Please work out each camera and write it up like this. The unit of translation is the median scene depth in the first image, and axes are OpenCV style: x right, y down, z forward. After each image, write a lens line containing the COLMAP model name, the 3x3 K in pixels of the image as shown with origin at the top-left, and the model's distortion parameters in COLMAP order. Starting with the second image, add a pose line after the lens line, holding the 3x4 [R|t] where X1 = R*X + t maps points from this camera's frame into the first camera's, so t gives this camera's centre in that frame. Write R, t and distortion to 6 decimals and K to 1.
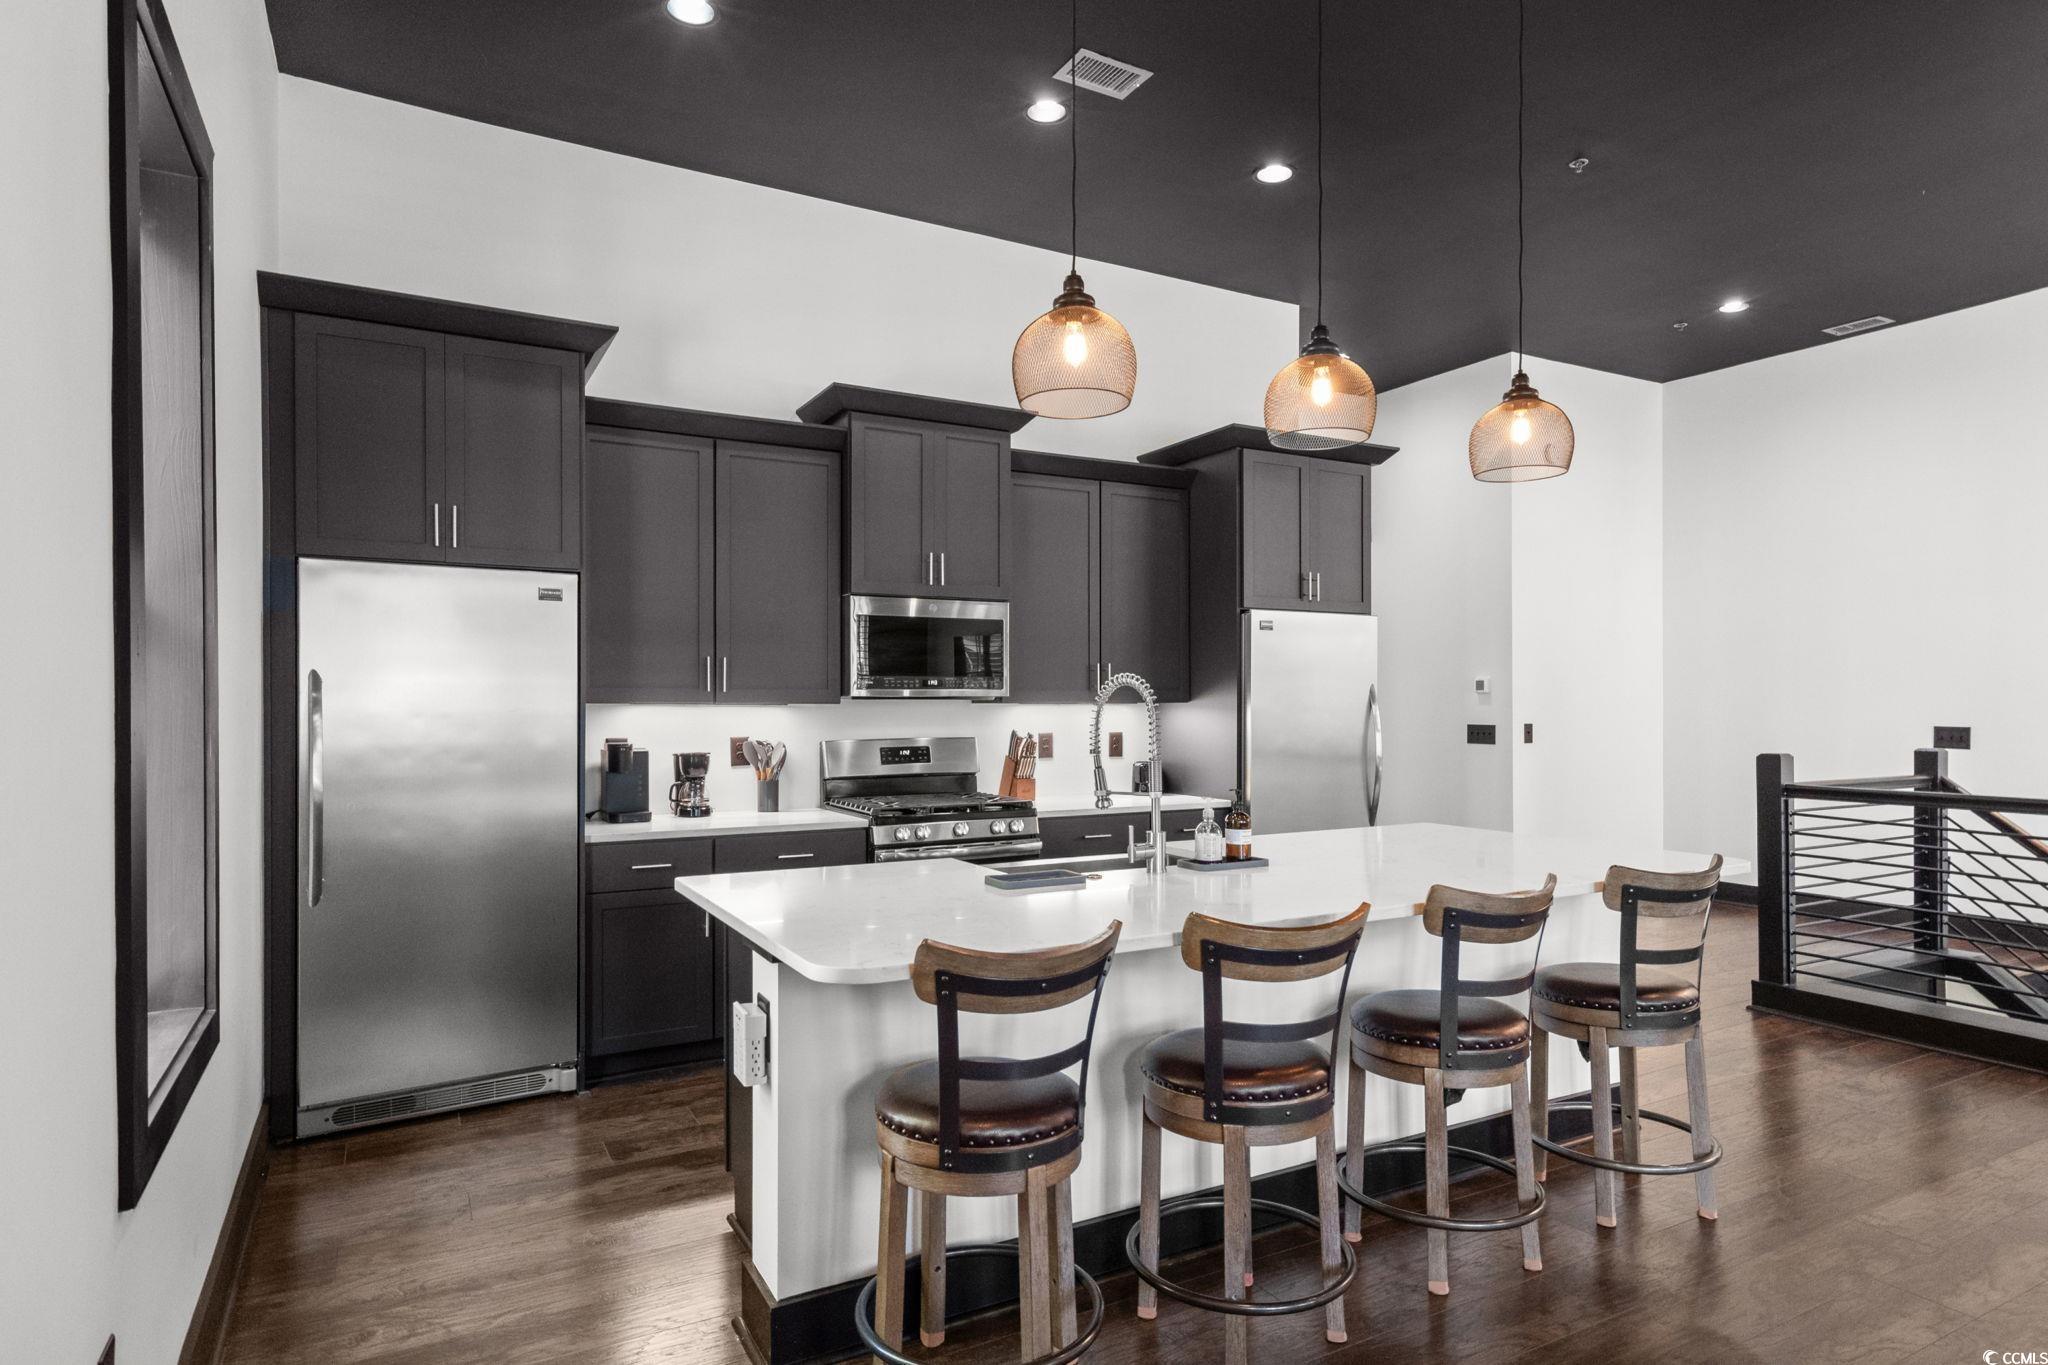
lens RADIAL K [[1131.1, 0, 1024.0], [0, 1131.1, 682.5], [0, 0, 1]] dist [-0.000504, -0.000117]
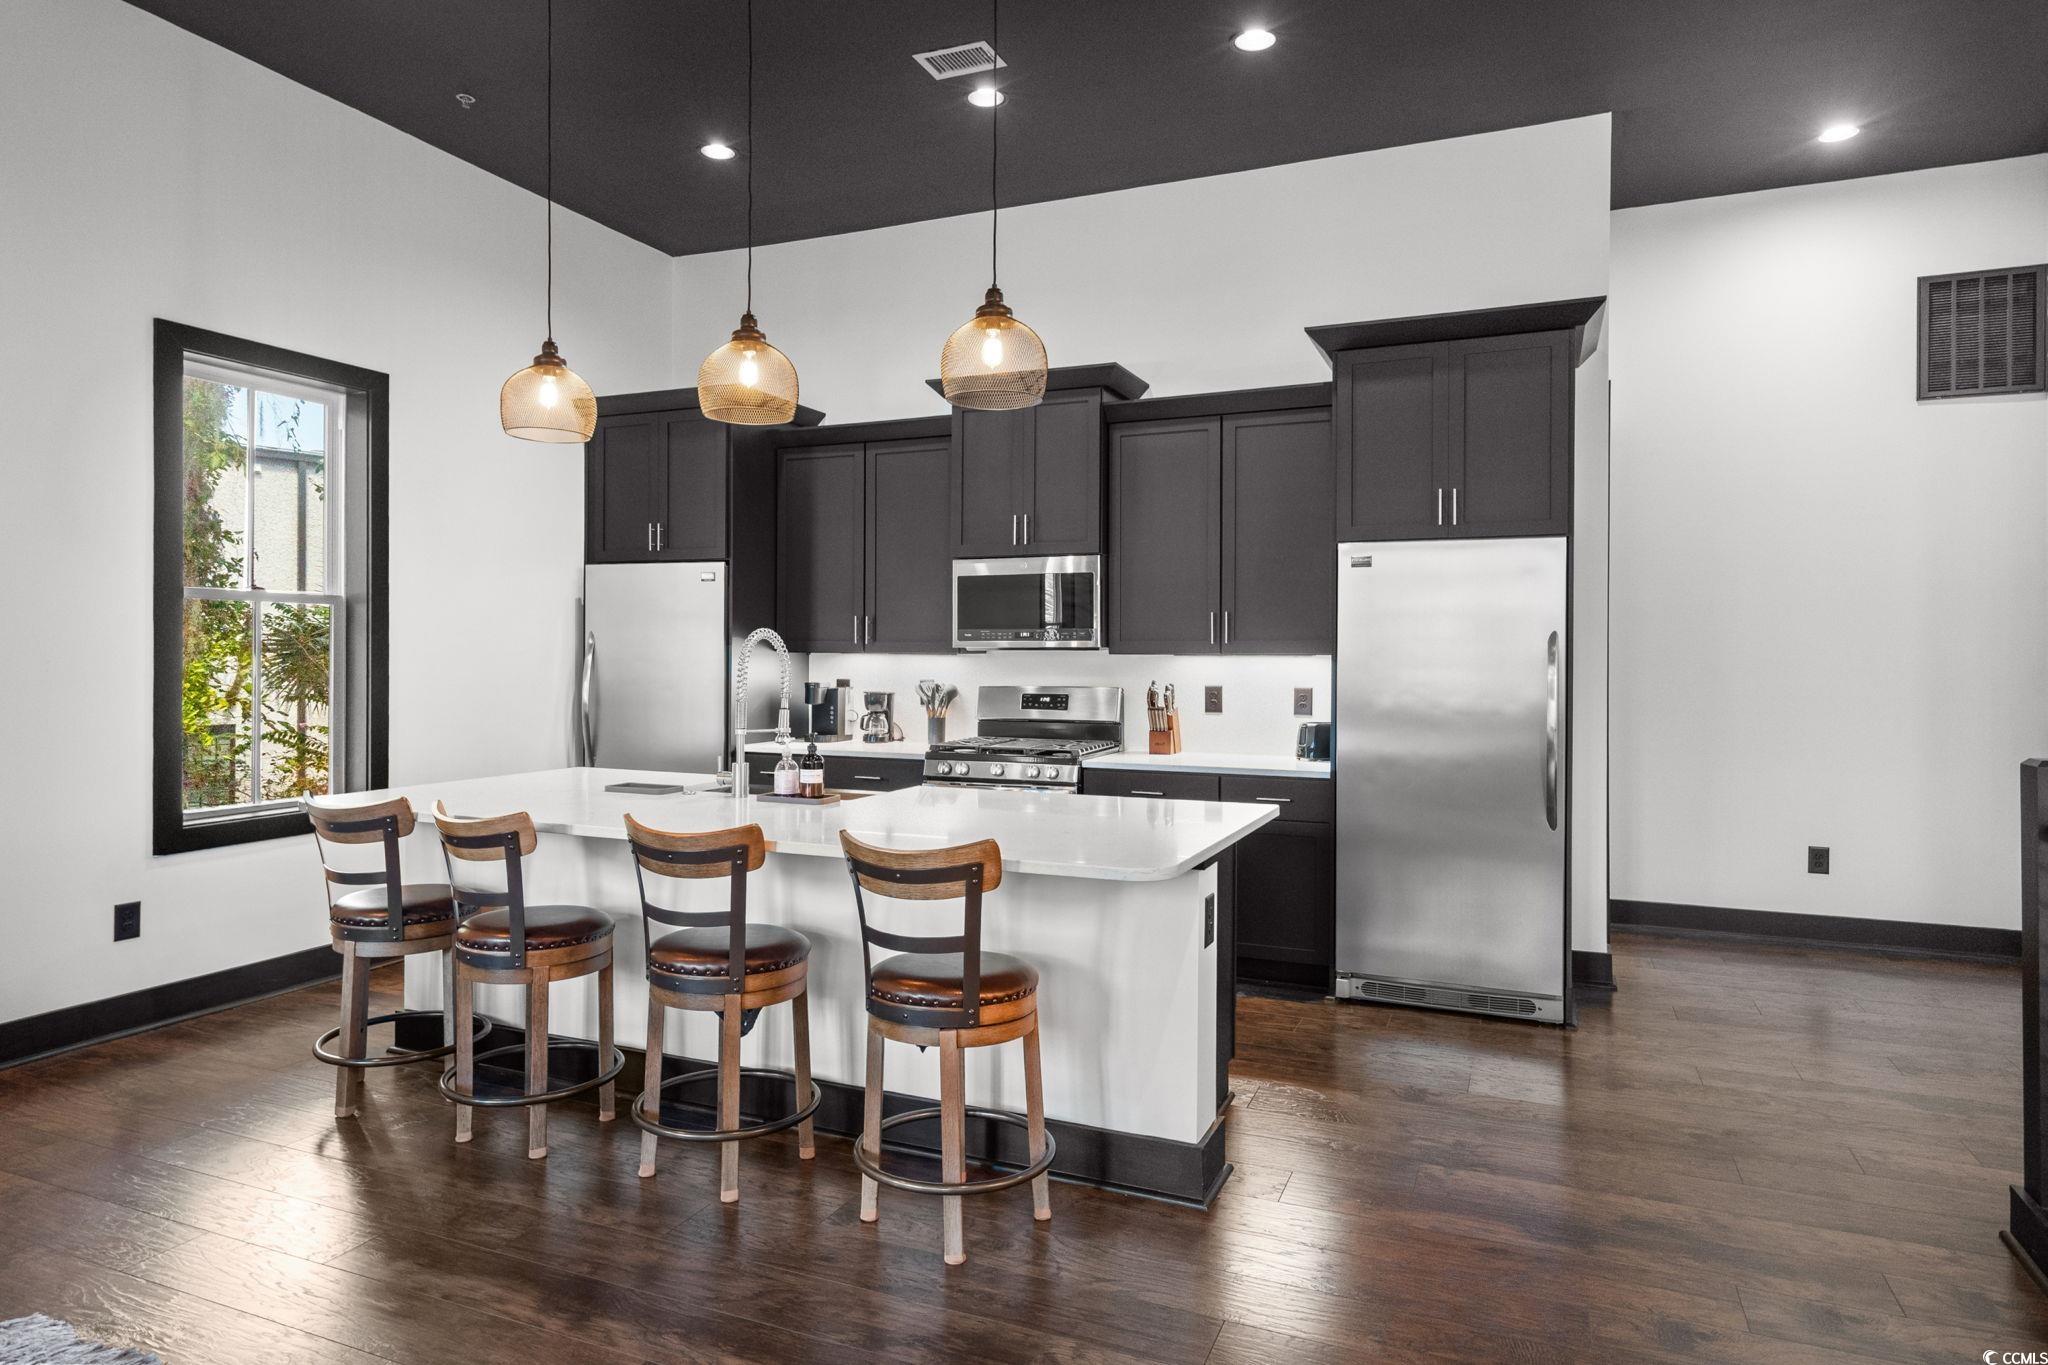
lens RADIAL K [[1171.1, 0, 1026.7], [0, 1171.1, 634.6], [0, 0, 1]] dist [-0.001293, -0.000019]
pose [[0.607498, -0.008816, -0.794273, 0.823660], [-0.002289, 0.999915, -0.012850, 0.014820], [0.794318, 0.009624, 0.607426, 0.313785]]
